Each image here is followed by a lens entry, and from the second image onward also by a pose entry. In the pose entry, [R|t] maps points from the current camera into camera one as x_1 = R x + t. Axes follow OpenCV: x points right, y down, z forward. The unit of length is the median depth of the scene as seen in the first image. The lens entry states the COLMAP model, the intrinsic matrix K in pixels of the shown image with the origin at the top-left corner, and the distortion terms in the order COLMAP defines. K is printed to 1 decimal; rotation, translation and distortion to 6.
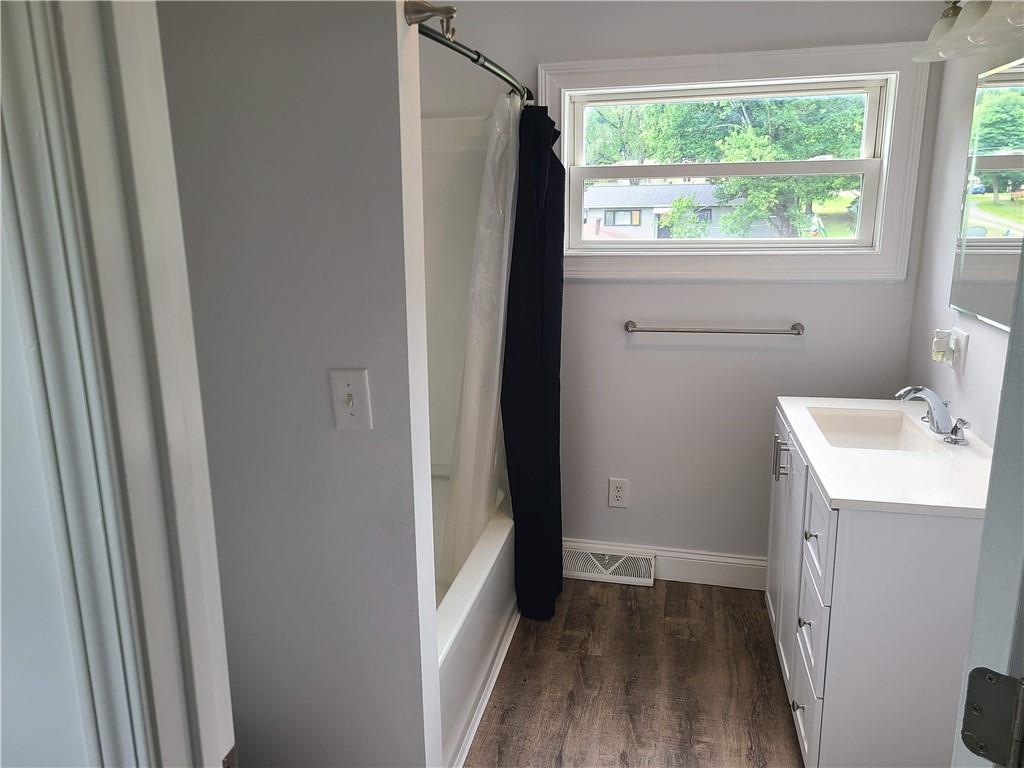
lens RADIAL K [[768.0, 0, 507.2], [0, 768.0, 384.2], [0, 0, 1]] dist [0.057529, -0.030228]
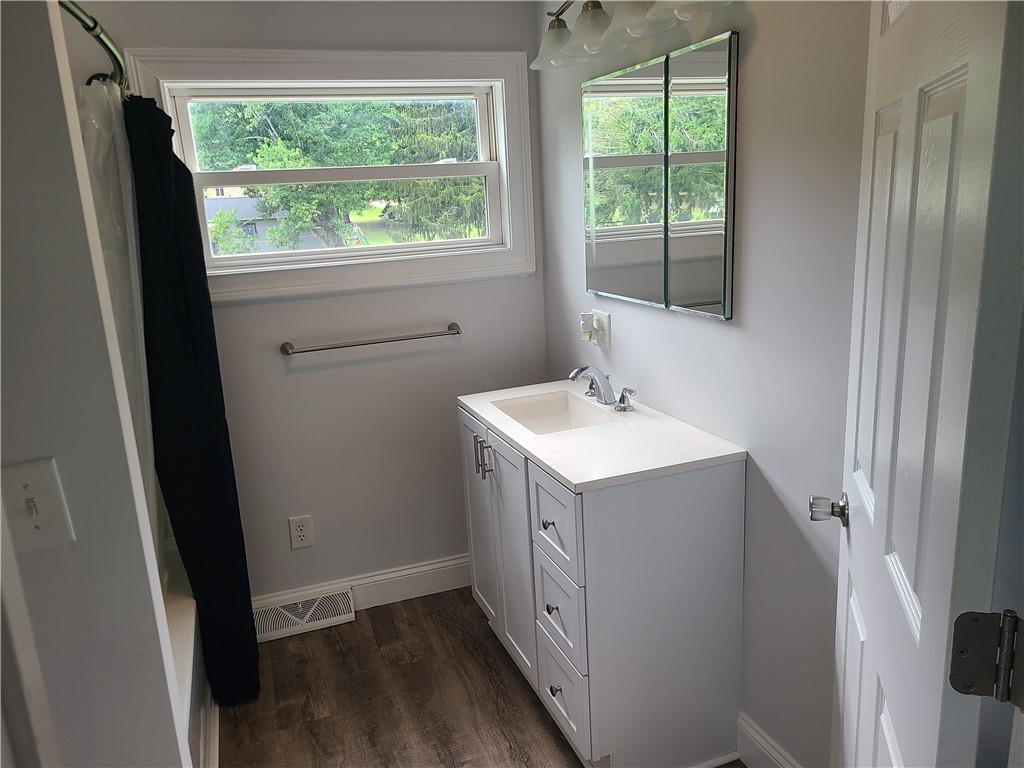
lens RADIAL K [[768.0, 0, 511.2], [0, 768.0, 391.5], [0, 0, 1]] dist [0.057529, -0.030228]
pose [[0.842309, -0.167647, 0.512259, -0.098717], [0.170971, 0.984421, 0.041043, -0.019115], [-0.511159, 0.053011, 0.857850, 0.099551]]
